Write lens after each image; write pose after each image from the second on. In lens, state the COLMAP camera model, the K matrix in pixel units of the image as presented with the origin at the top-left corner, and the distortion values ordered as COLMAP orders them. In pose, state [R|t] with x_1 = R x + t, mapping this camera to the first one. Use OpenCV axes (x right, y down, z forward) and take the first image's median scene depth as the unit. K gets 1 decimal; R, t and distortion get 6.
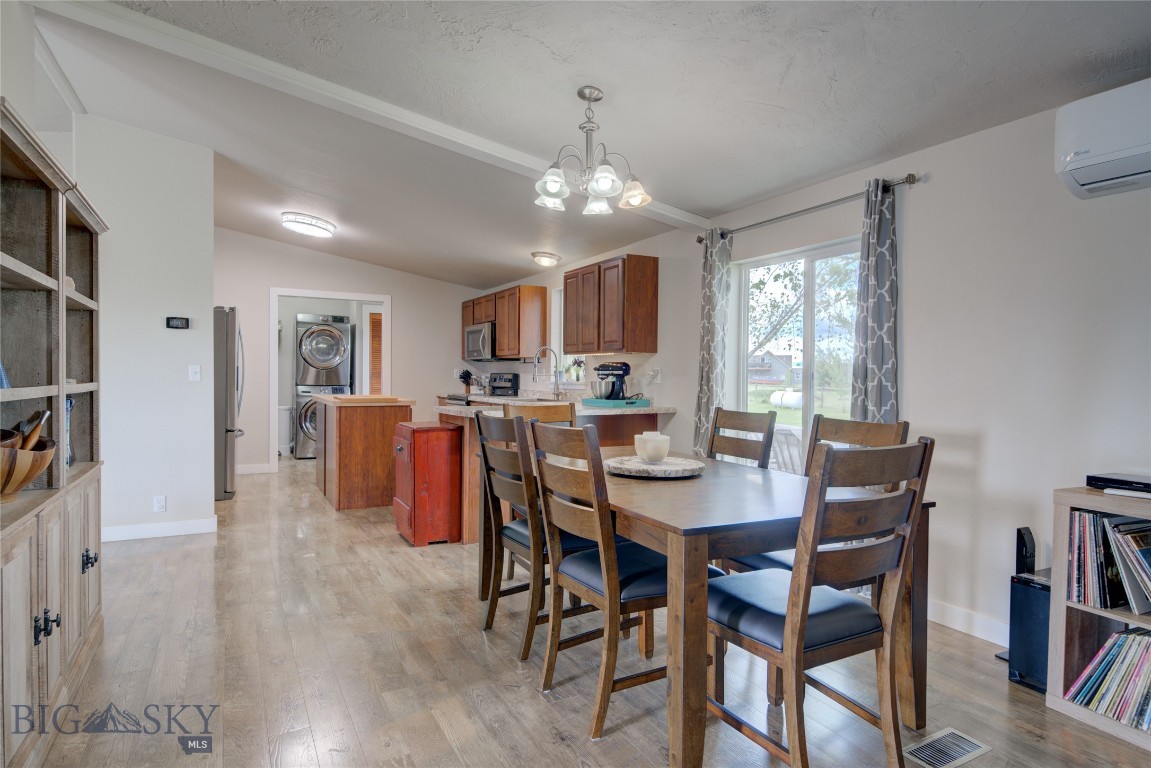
lens RADIAL K [[592.7, 0, 575.5], [0, 592.7, 384.0], [0, 0, 1]] dist [0.000798, -0.000199]
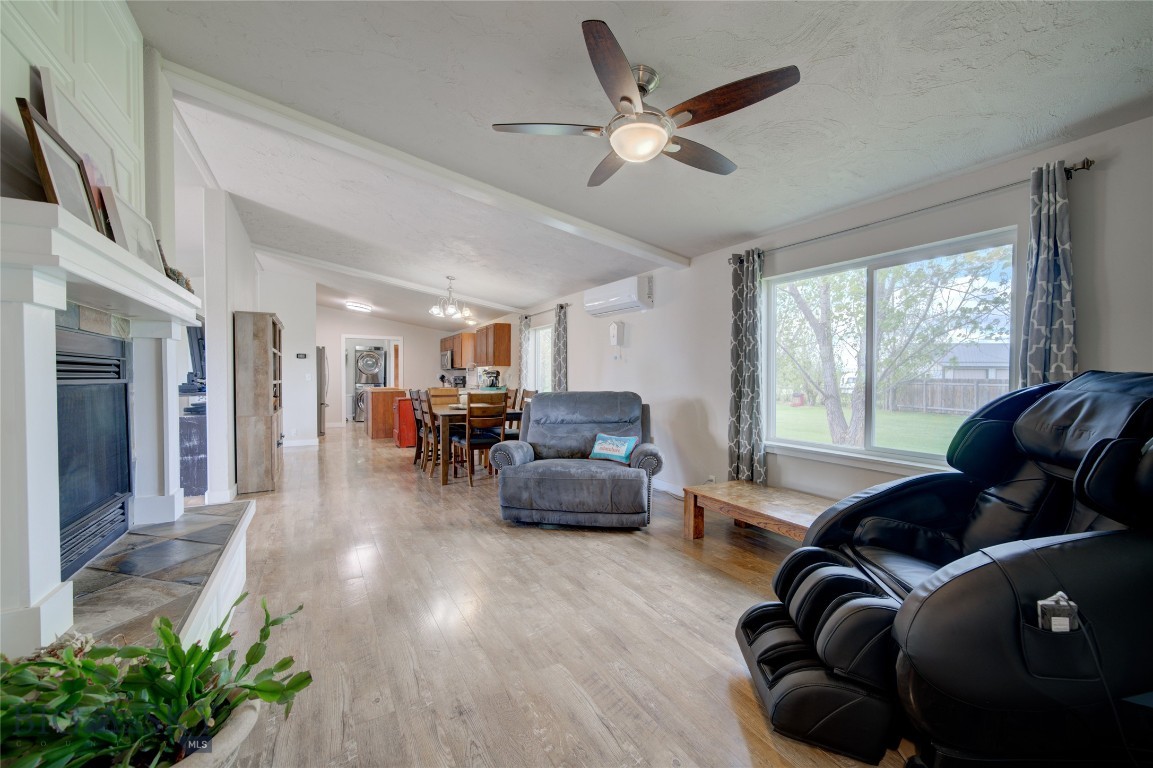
lens RADIAL K [[467.9, 0, 576.5], [0, 467.9, 384.0], [0, 0, 1]] dist [-0.001137, -0.000039]
pose [[0.999780, -0.009508, -0.018722, 0.390460], [0.009491, 0.999954, -0.001019, 0.017628], [0.018731, 0.000841, 0.999824, -0.718083]]
